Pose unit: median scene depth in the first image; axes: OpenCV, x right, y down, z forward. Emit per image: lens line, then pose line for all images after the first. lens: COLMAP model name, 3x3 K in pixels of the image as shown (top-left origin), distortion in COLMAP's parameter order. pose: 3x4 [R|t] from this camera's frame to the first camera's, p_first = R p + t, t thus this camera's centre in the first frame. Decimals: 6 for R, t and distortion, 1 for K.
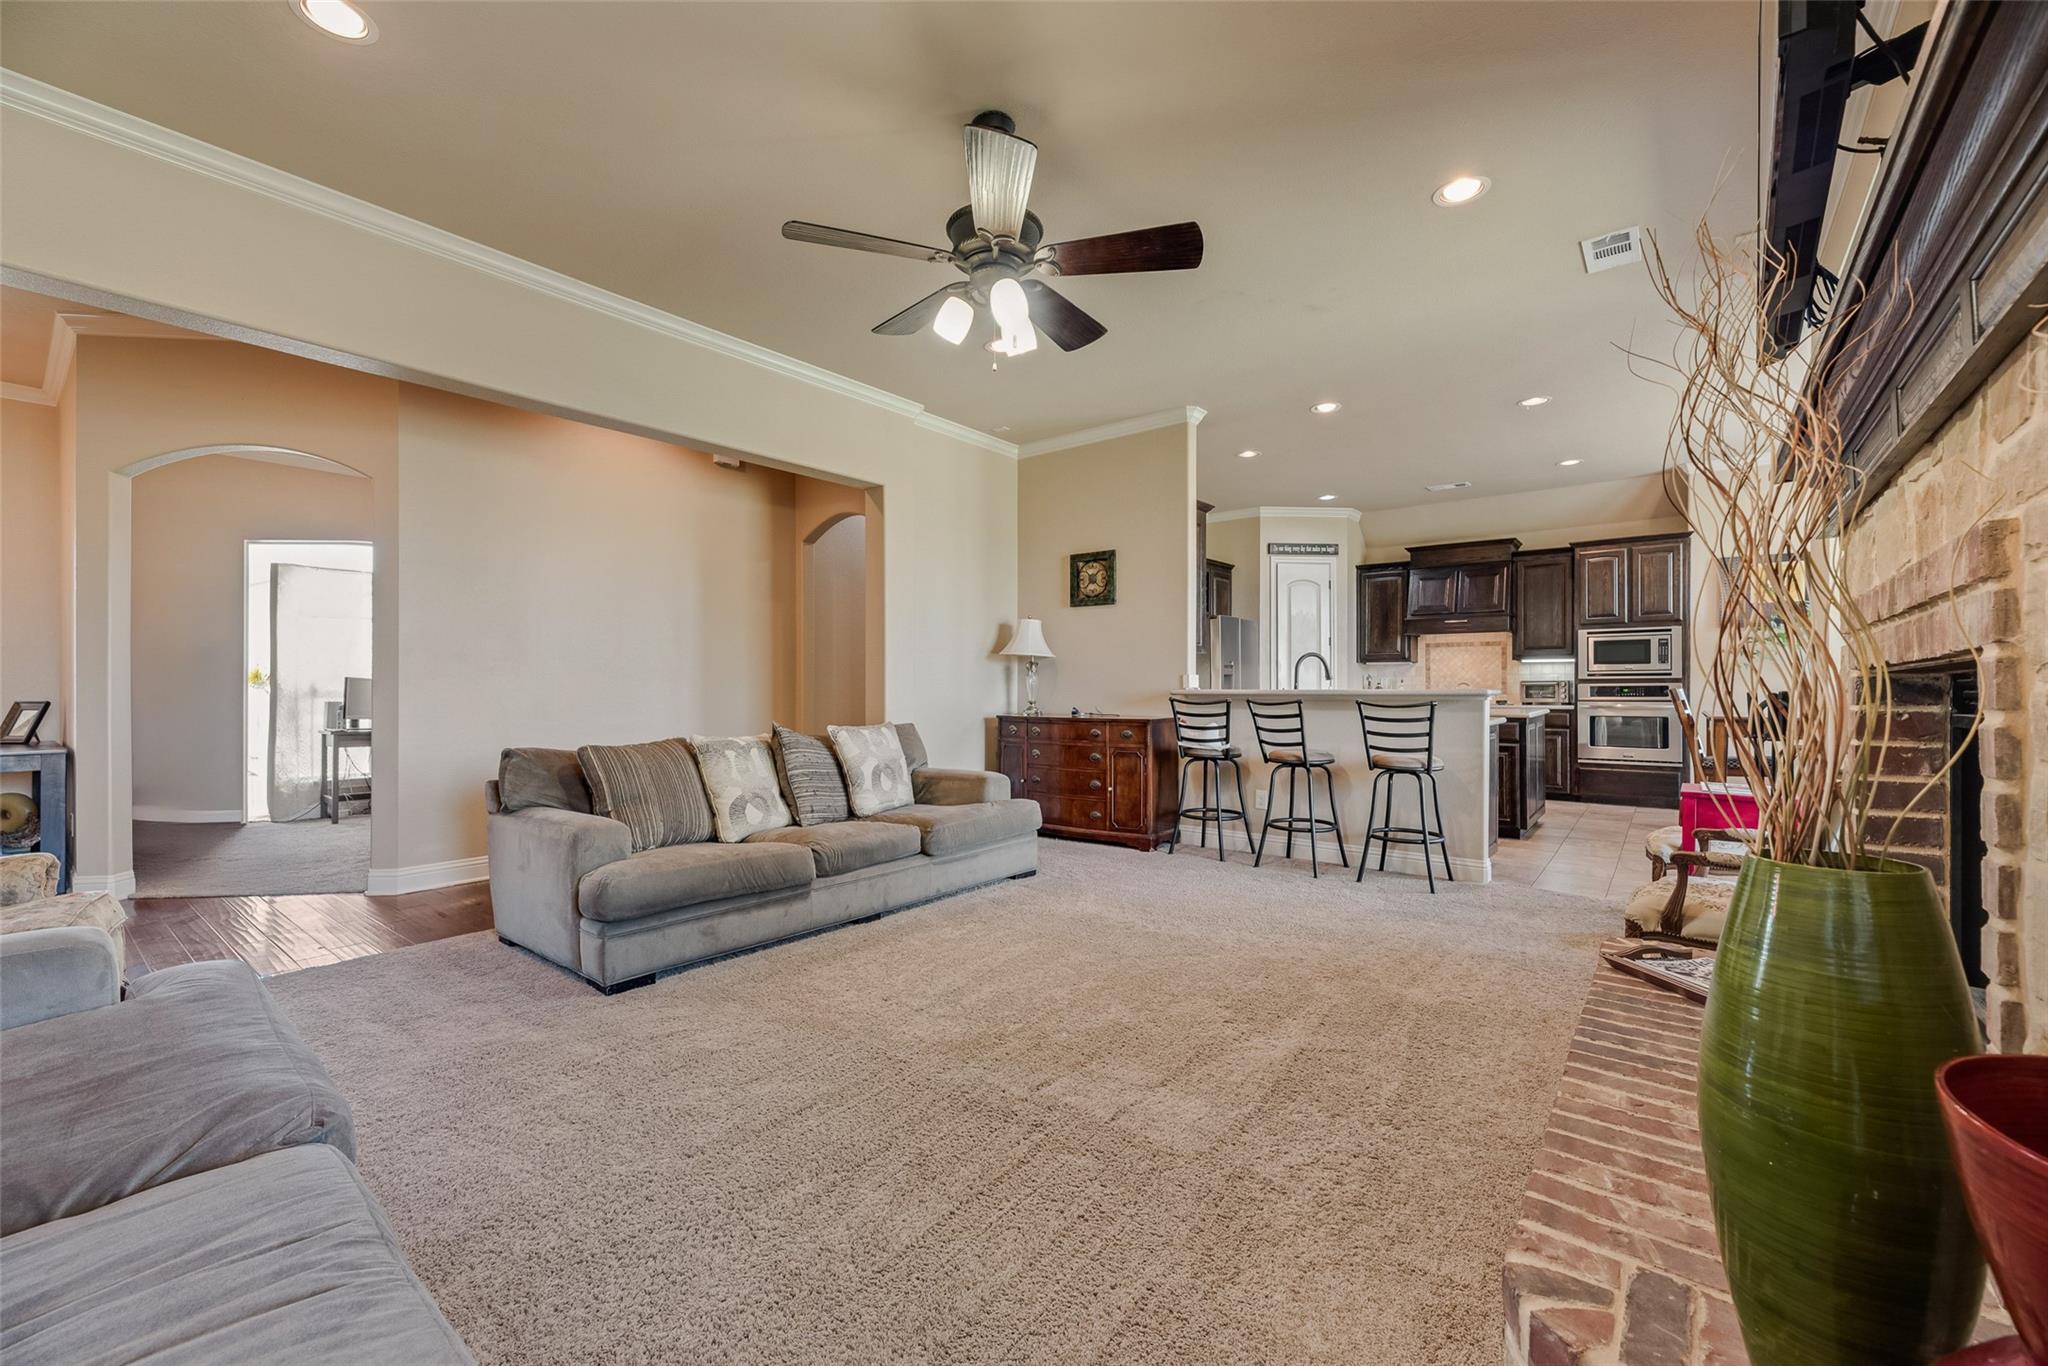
lens RADIAL K [[824.1, 0, 1024.0], [0, 824.1, 683.0], [0, 0, 1]] dist [0.002602, 0.000229]
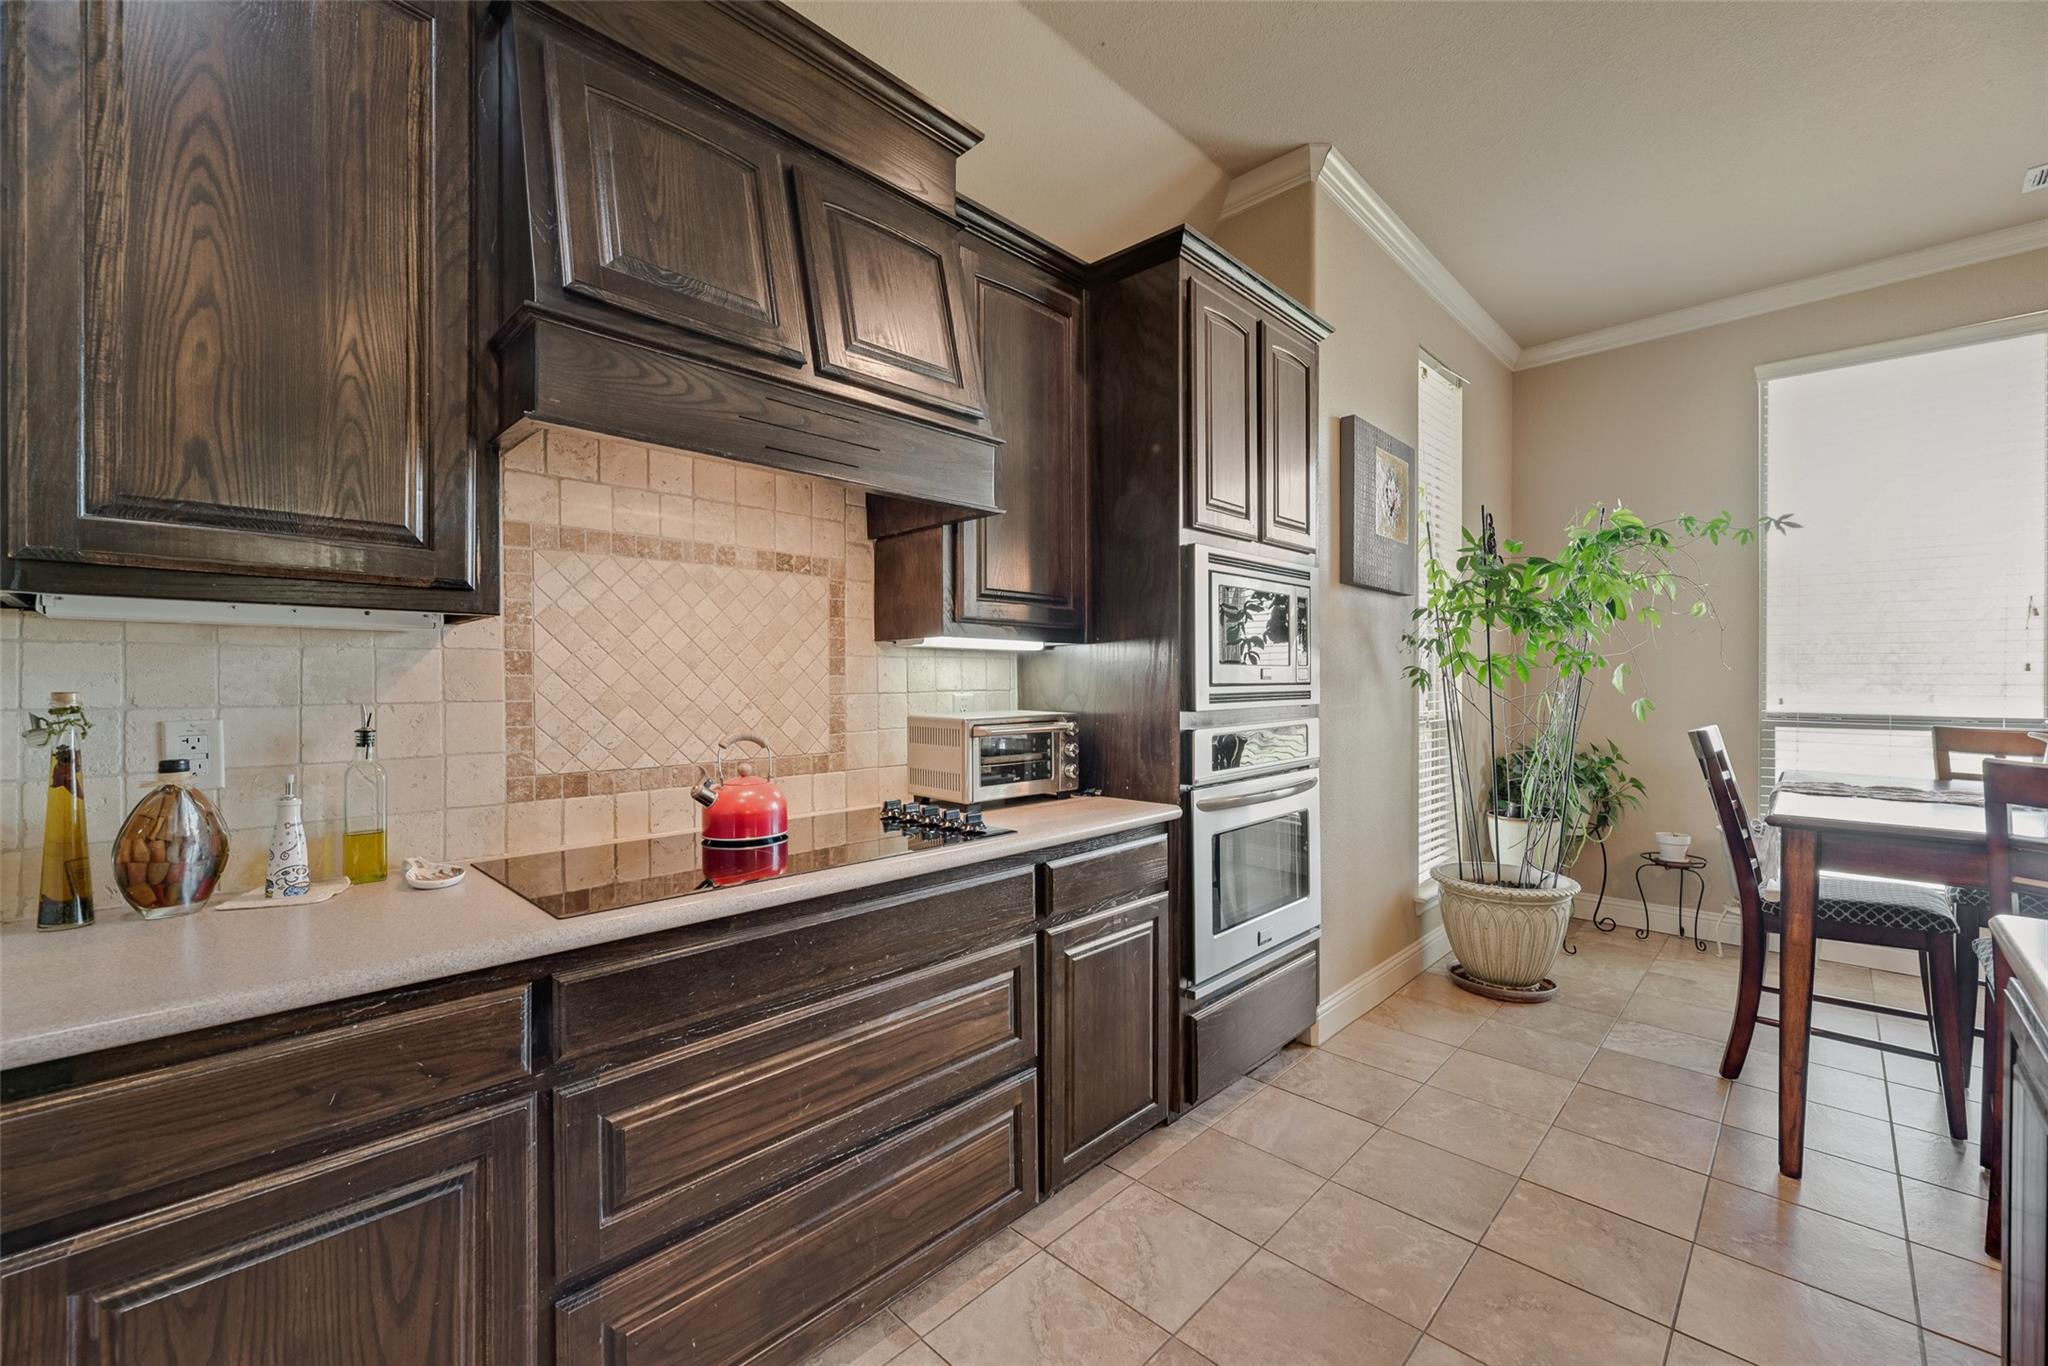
lens RADIAL K [[824.1, 0, 1024.0], [0, 824.1, 683.0], [0, 0, 1]] dist [0.002602, 0.000229]
pose [[0.096462, -0.002534, 0.995333, 0.336846], [-0.003396, 0.999990, 0.002875, -0.014100], [-0.995331, -0.003658, 0.096453, 0.918730]]
